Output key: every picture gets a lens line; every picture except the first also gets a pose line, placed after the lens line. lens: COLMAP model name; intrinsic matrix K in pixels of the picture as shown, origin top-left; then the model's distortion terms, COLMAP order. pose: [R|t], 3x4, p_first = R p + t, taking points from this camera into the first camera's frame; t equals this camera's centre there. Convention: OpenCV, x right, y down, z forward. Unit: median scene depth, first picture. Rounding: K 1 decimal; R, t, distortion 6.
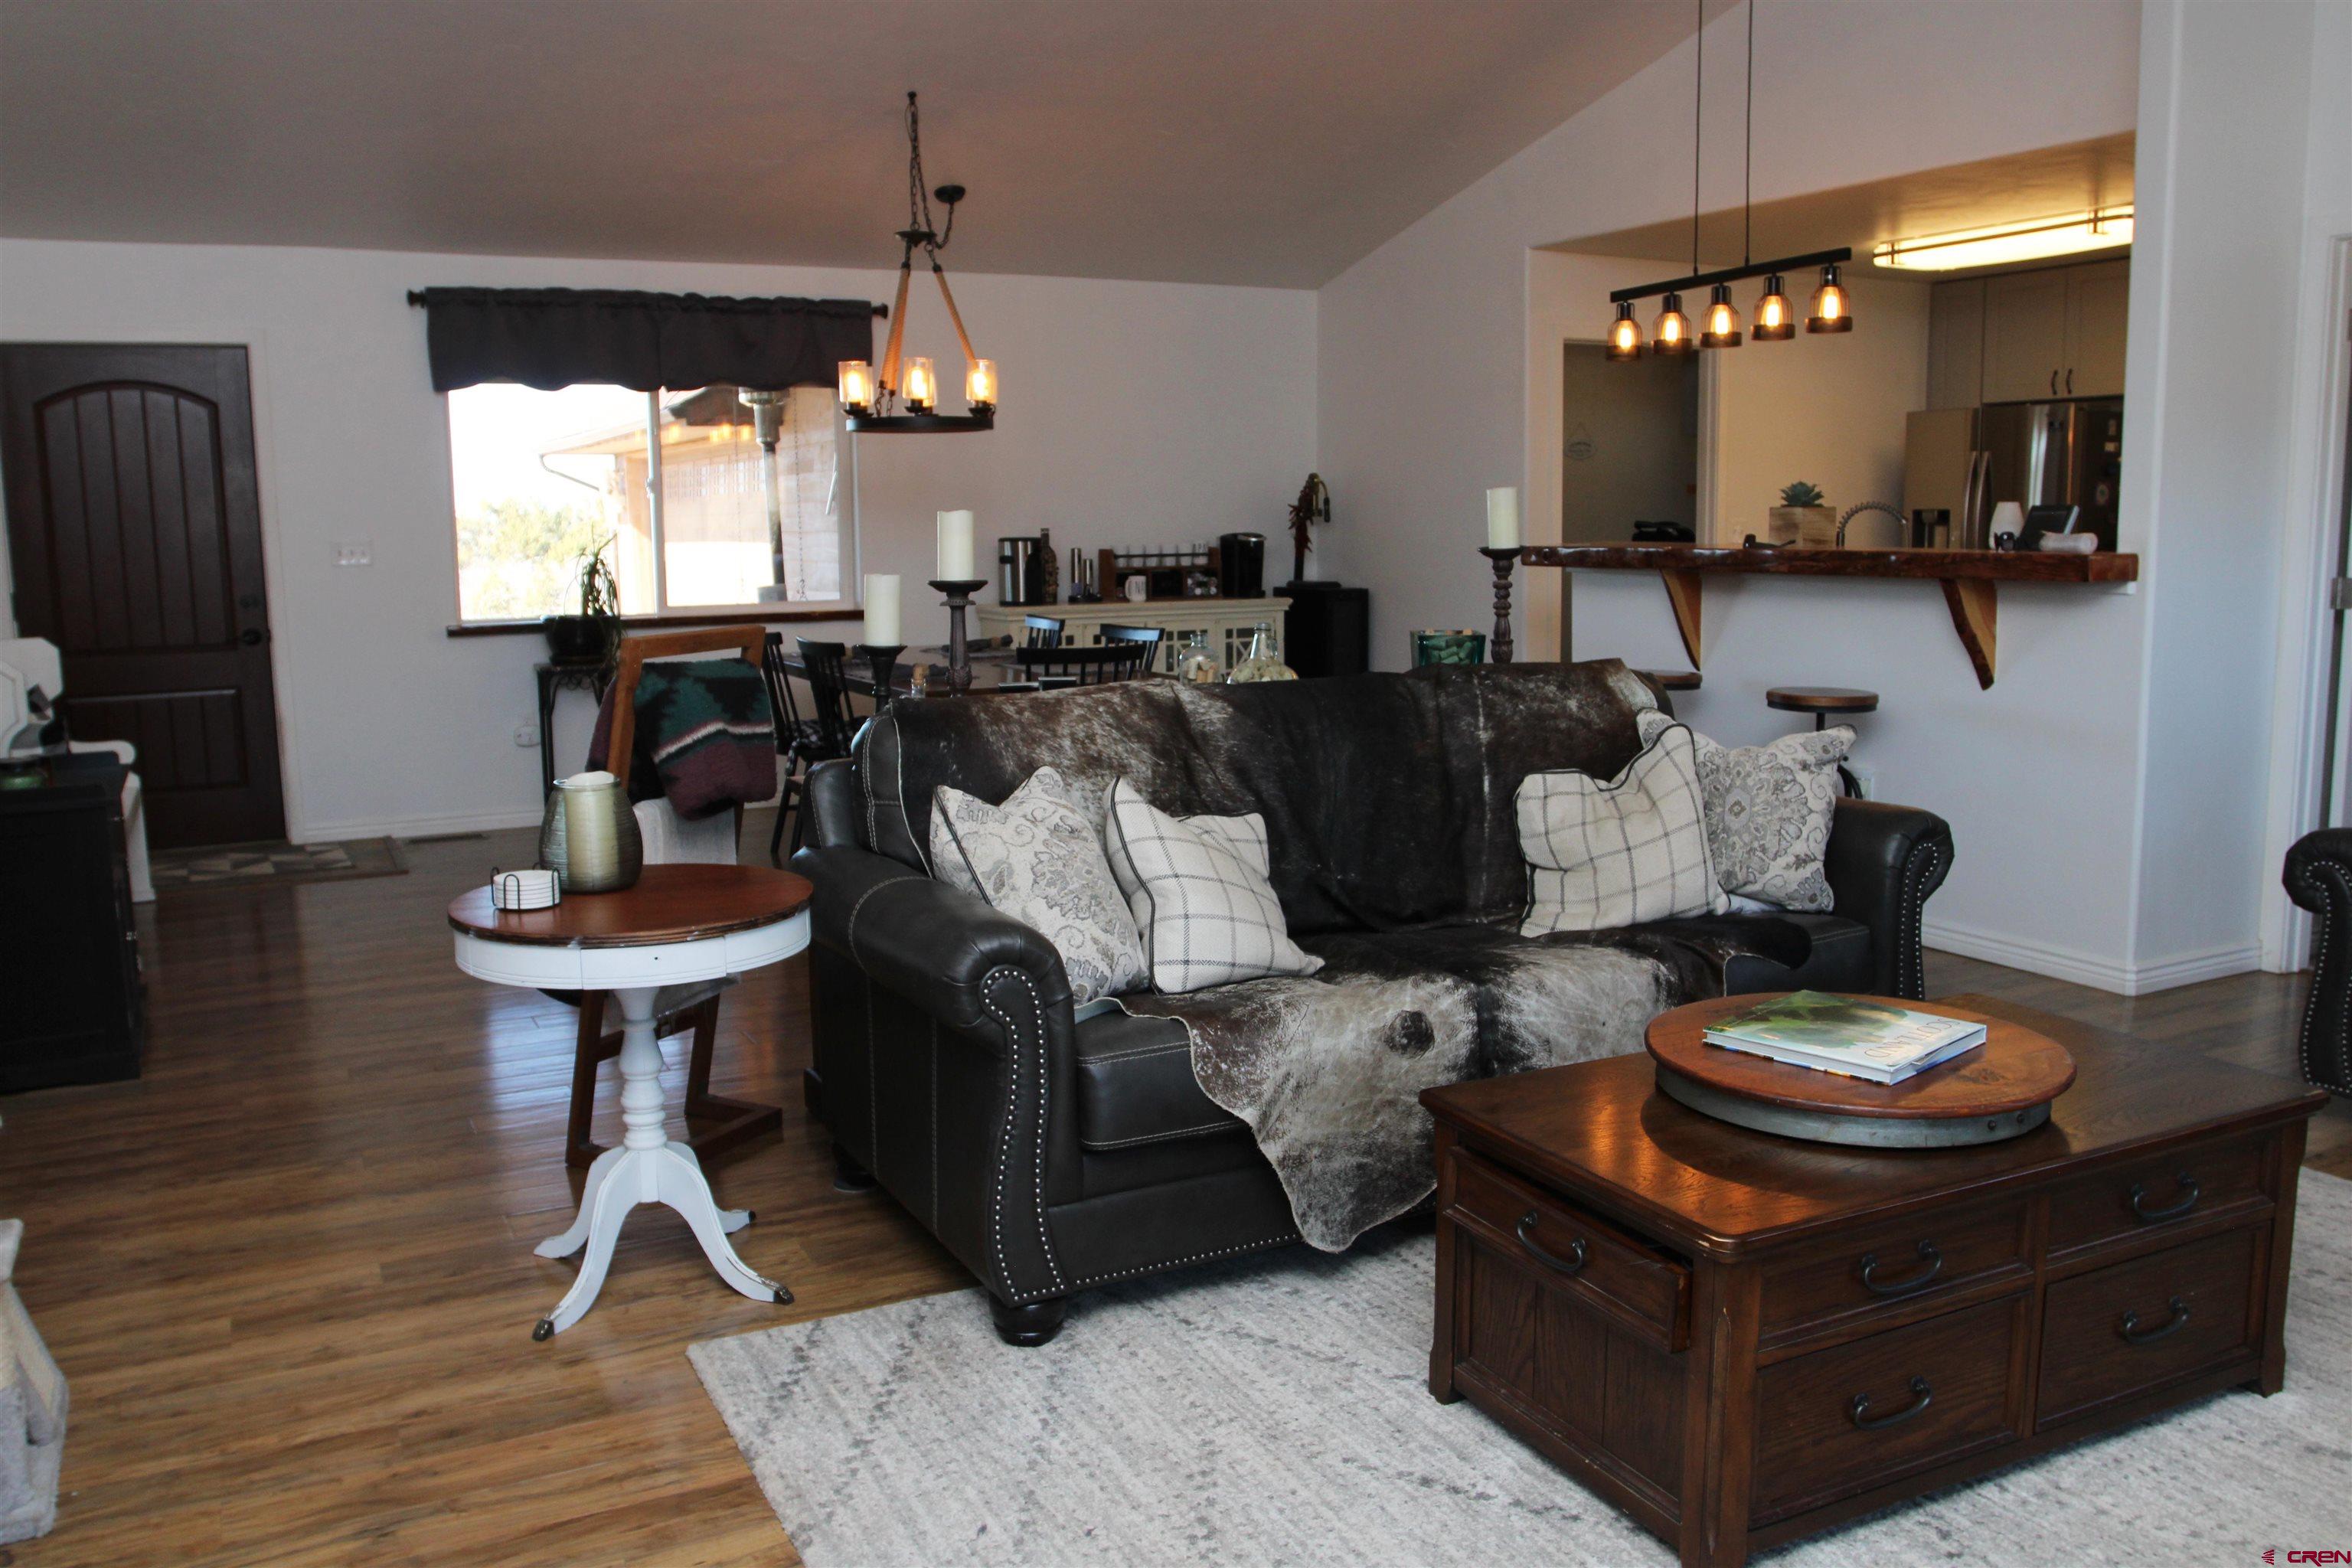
lens RADIAL K [[1841.6, 0, 1176.4], [0, 1841.6, 801.5], [0, 0, 1]] dist [-0.096640, 0.061920]
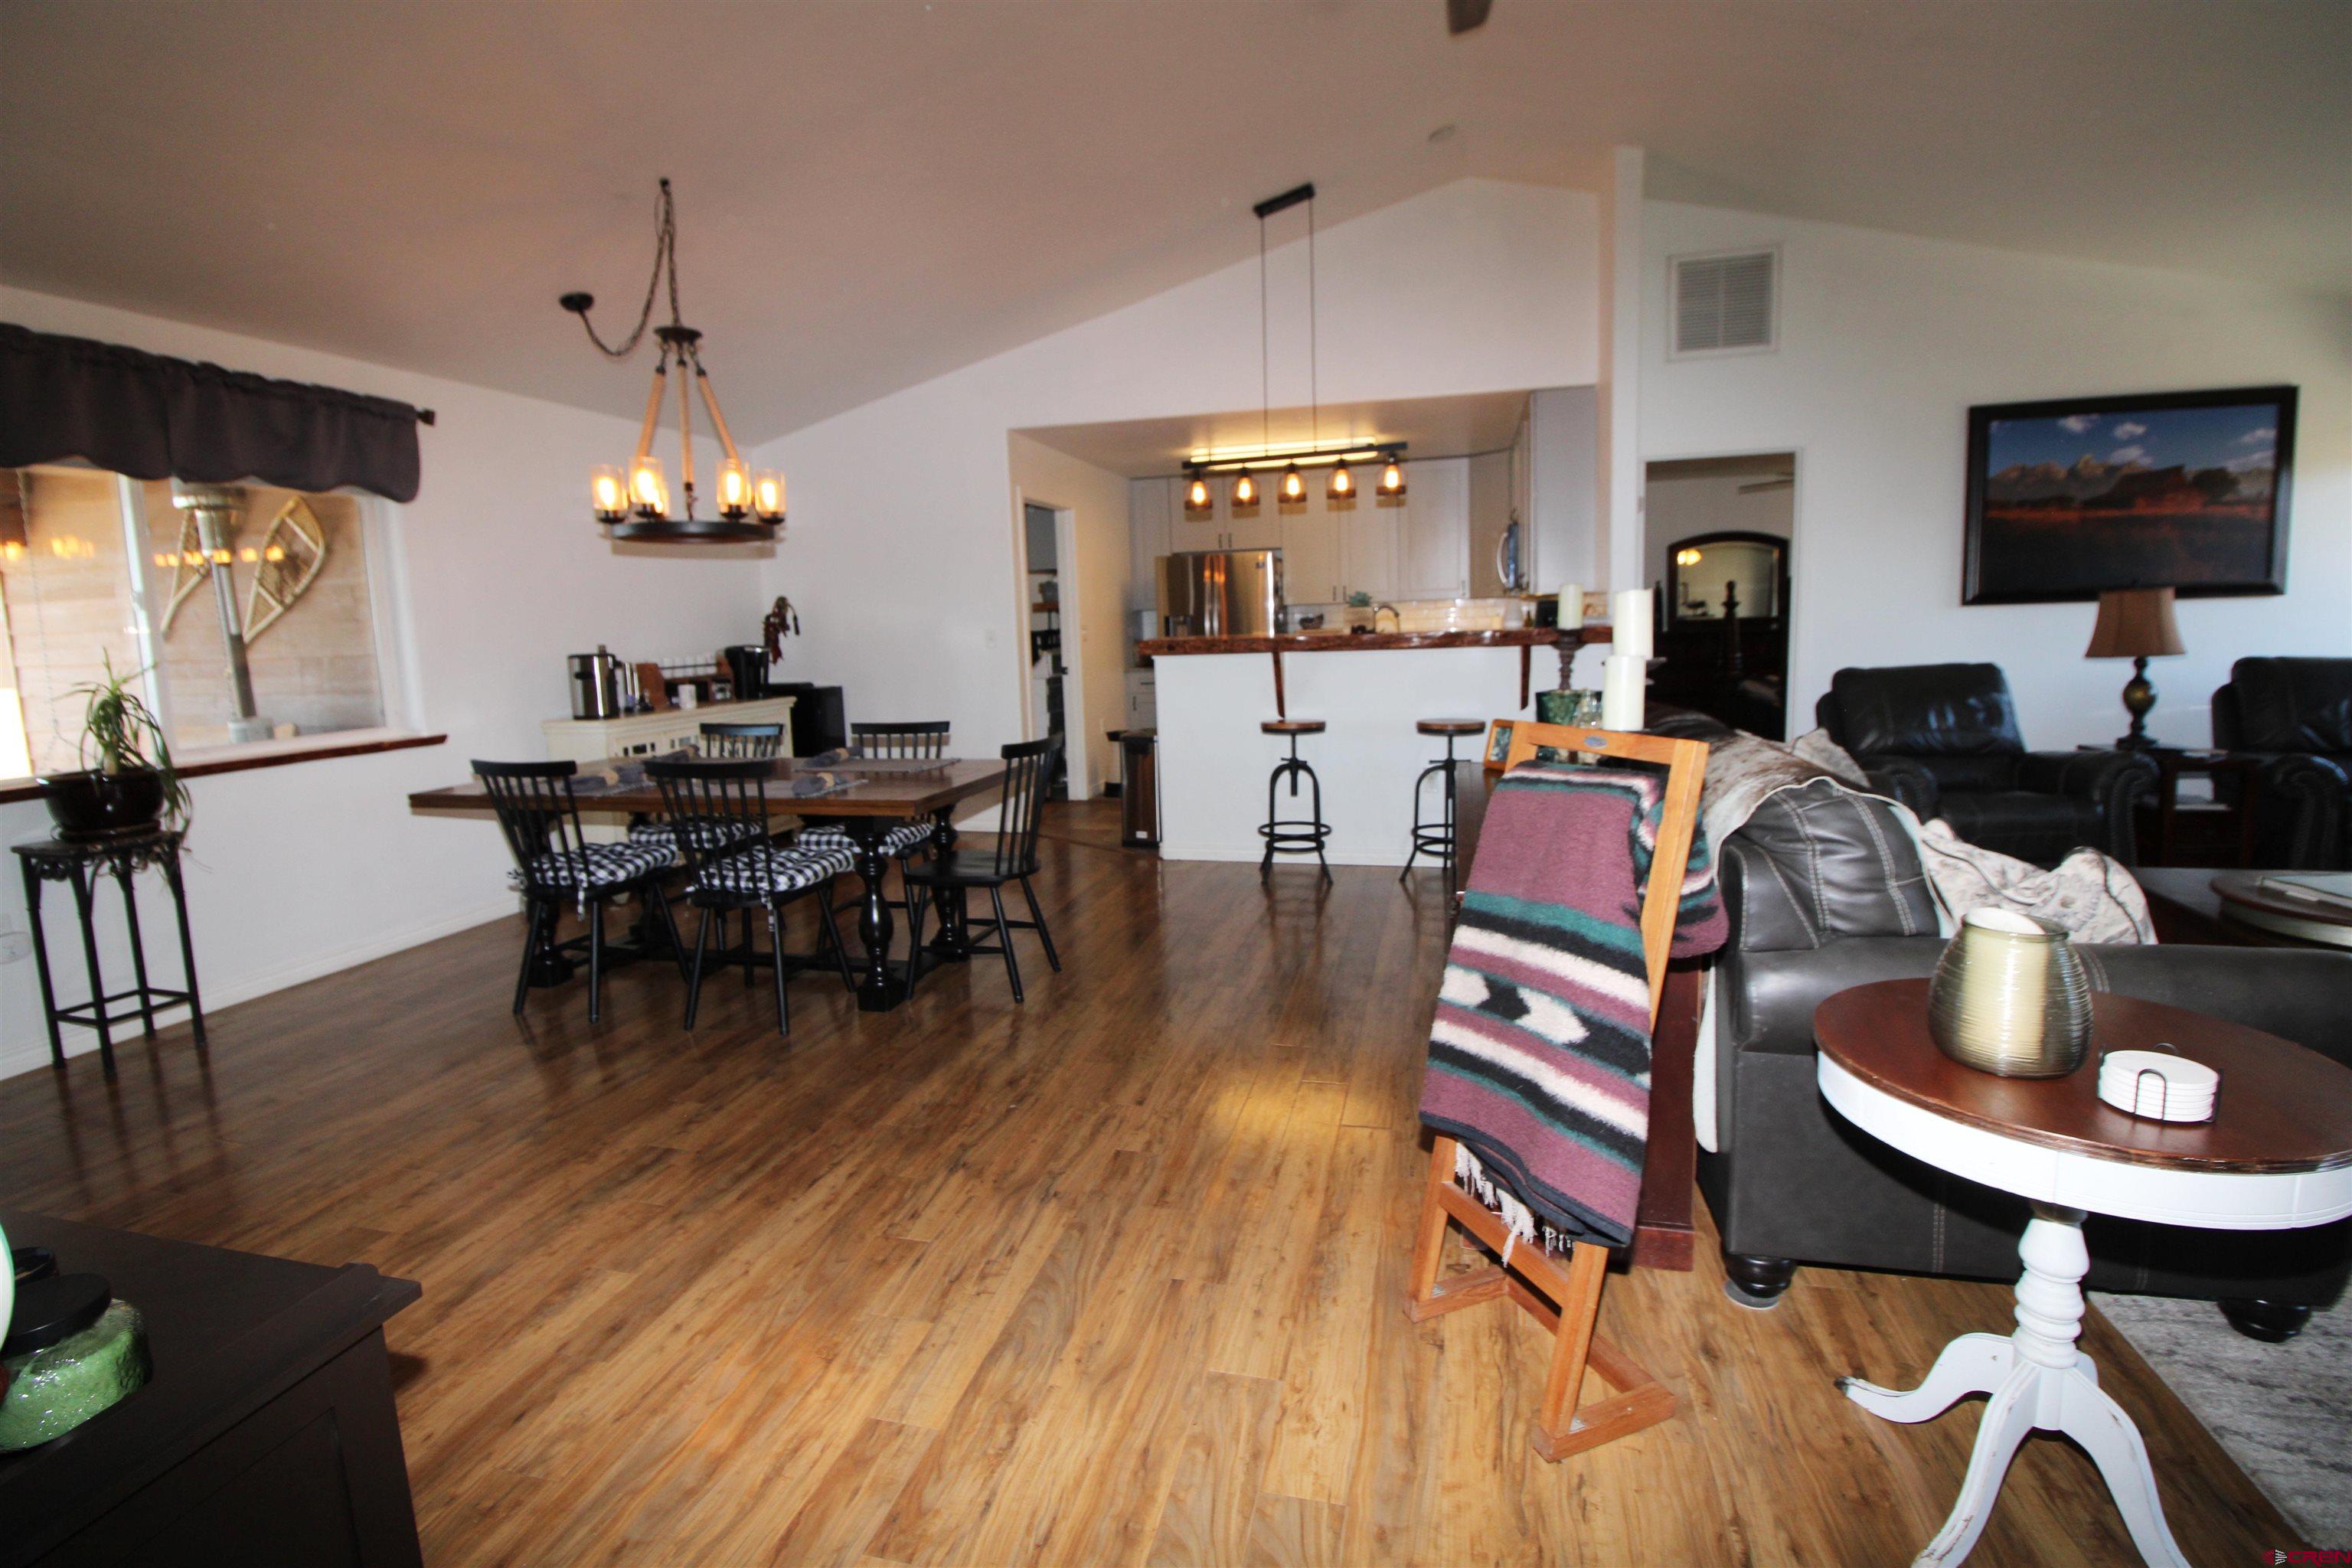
lens RADIAL K [[1077.3, 0, 1177.1], [0, 1077.3, 759.2], [0, 0, 1]] dist [0.000862, -0.015939]
pose [[0.662554, -0.108039, 0.741181, -0.333254], [0.138709, 0.990124, 0.020333, -0.052814], [-0.736058, 0.089337, 0.670997, 0.364429]]
